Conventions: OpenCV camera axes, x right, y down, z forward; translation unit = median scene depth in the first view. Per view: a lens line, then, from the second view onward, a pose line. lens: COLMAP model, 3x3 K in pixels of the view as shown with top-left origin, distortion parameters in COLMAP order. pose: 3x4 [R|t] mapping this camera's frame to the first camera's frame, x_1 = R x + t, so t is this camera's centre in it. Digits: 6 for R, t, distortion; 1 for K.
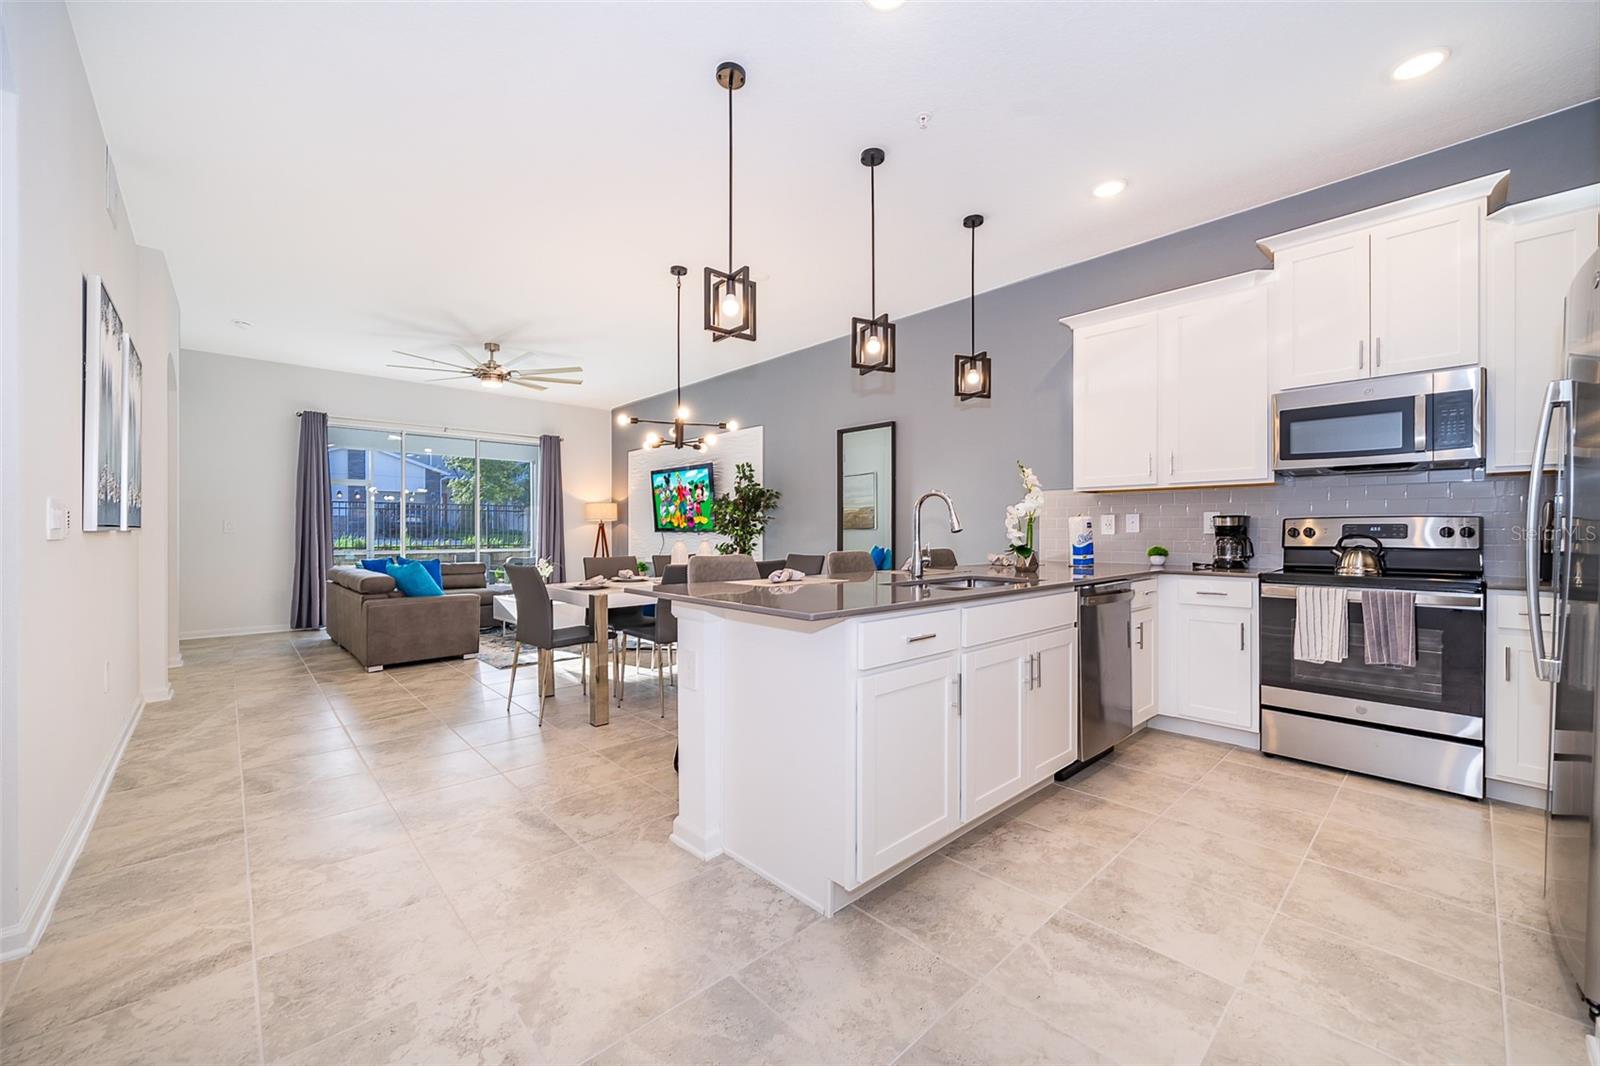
lens RADIAL K [[626.5, 0, 800.3], [0, 626.5, 534.6], [0, 0, 1]] dist [-0.001712, 0.002371]
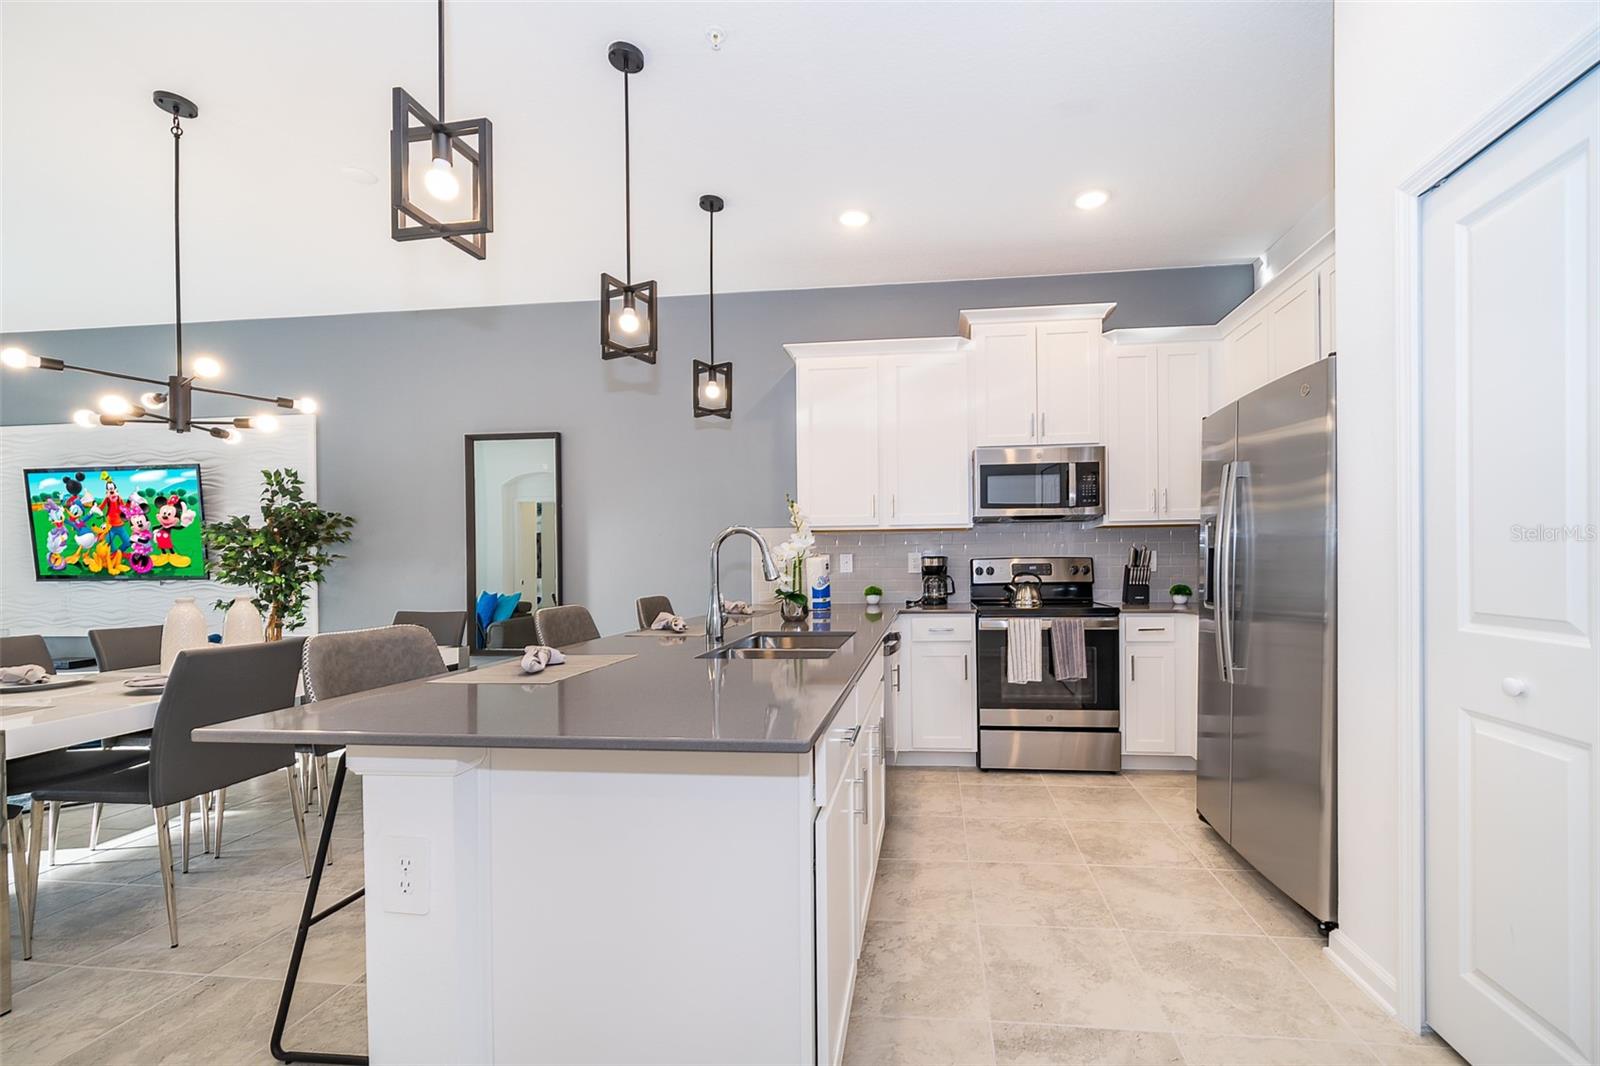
lens RADIAL K [[626.5, 0, 807.2], [0, 626.5, 565.9], [0, 0, 1]] dist [-0.001712, 0.002371]
pose [[0.749634, -0.012187, 0.661741, -0.186881], [0.014828, 0.999889, 0.001618, -0.016999], [-0.661687, 0.008599, 0.749731, 0.294770]]
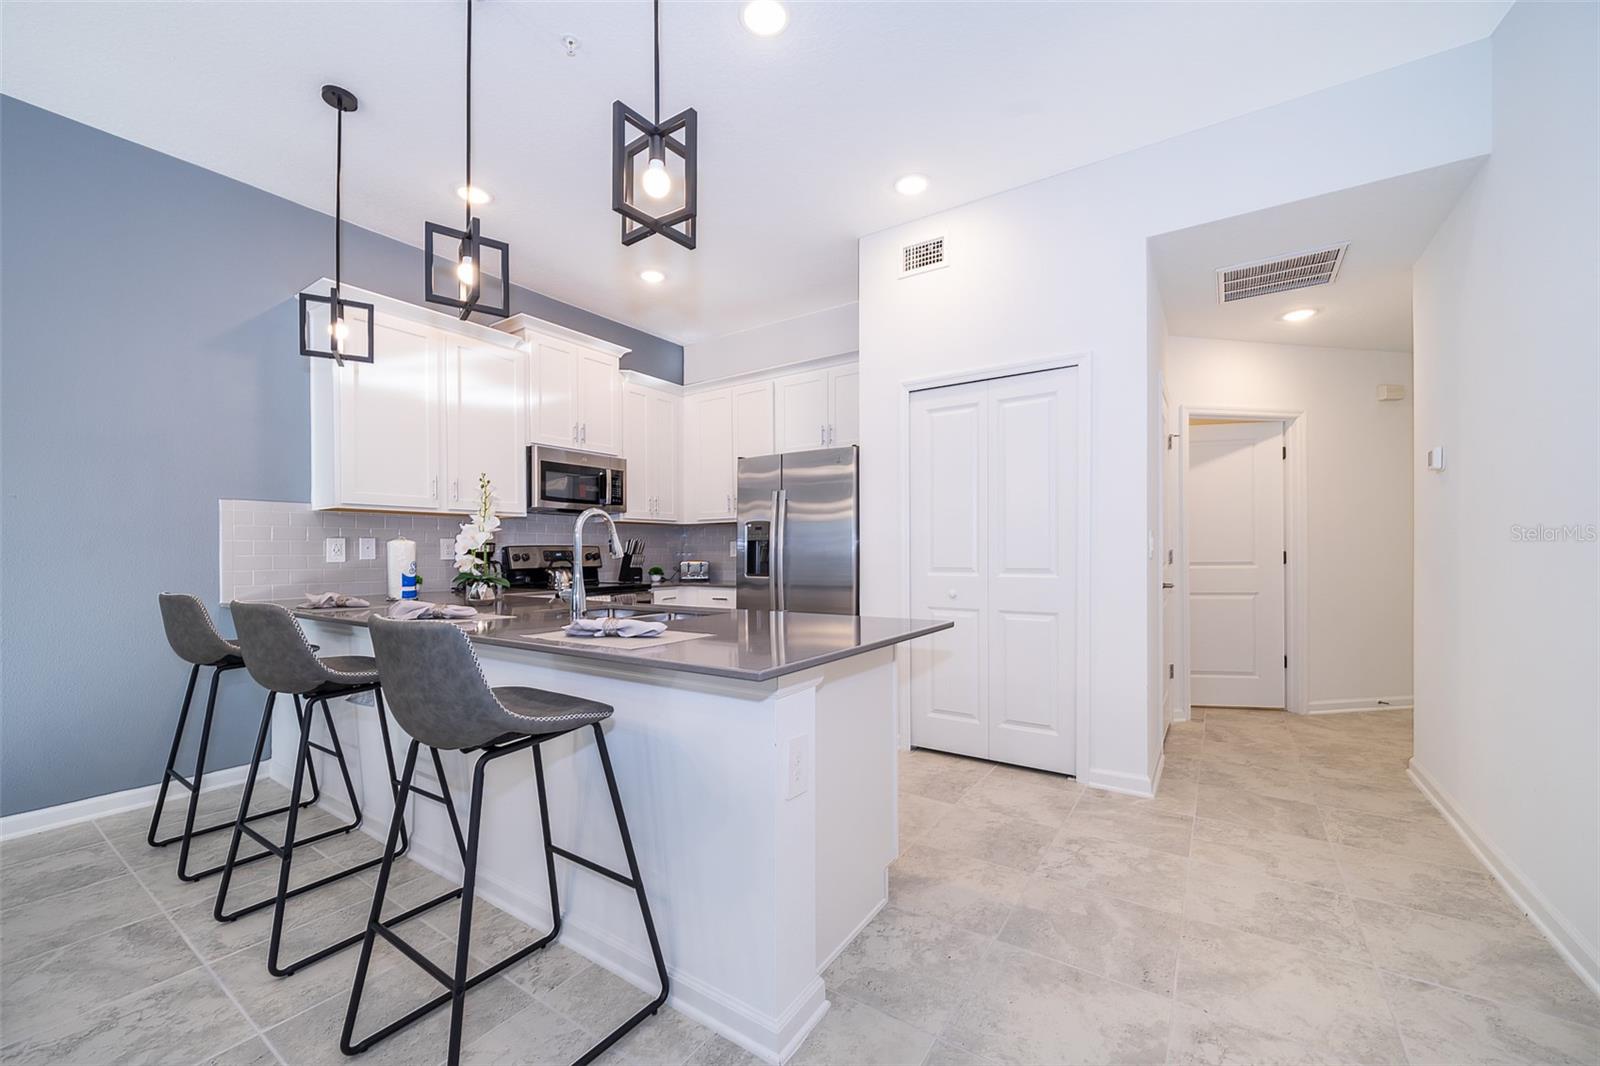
lens RADIAL K [[626.5, 0, 797.8], [0, 626.5, 546.6], [0, 0, 1]] dist [-0.001712, 0.002371]
pose [[-0.224266, 0.014246, 0.974424, -0.459974], [0.015659, 0.999817, -0.011013, -0.002842], [-0.974402, 0.012789, -0.224448, 0.638052]]
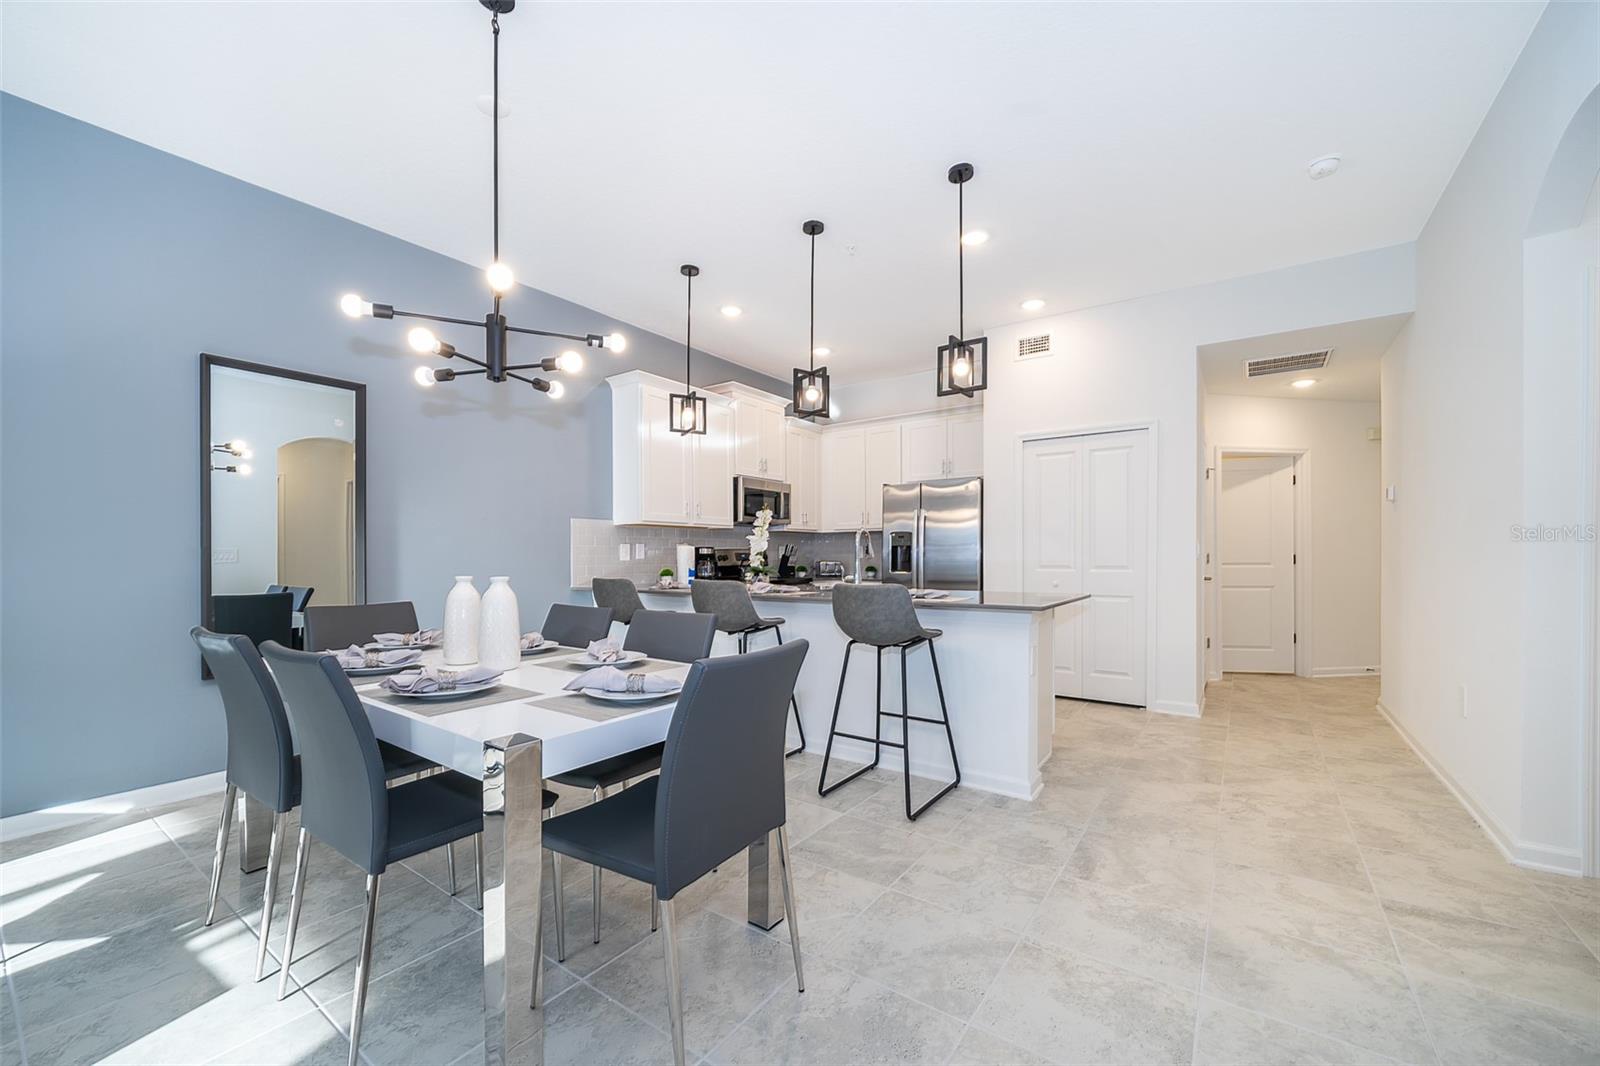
lens RADIAL K [[626.5, 0, 799.8], [0, 626.5, 549.7], [0, 0, 1]] dist [-0.001712, 0.002371]
pose [[-0.203216, 0.013275, 0.979044, -0.770205], [0.013379, 0.999852, -0.010780, -0.004446], [-0.979042, 0.010908, -0.203364, 0.977620]]
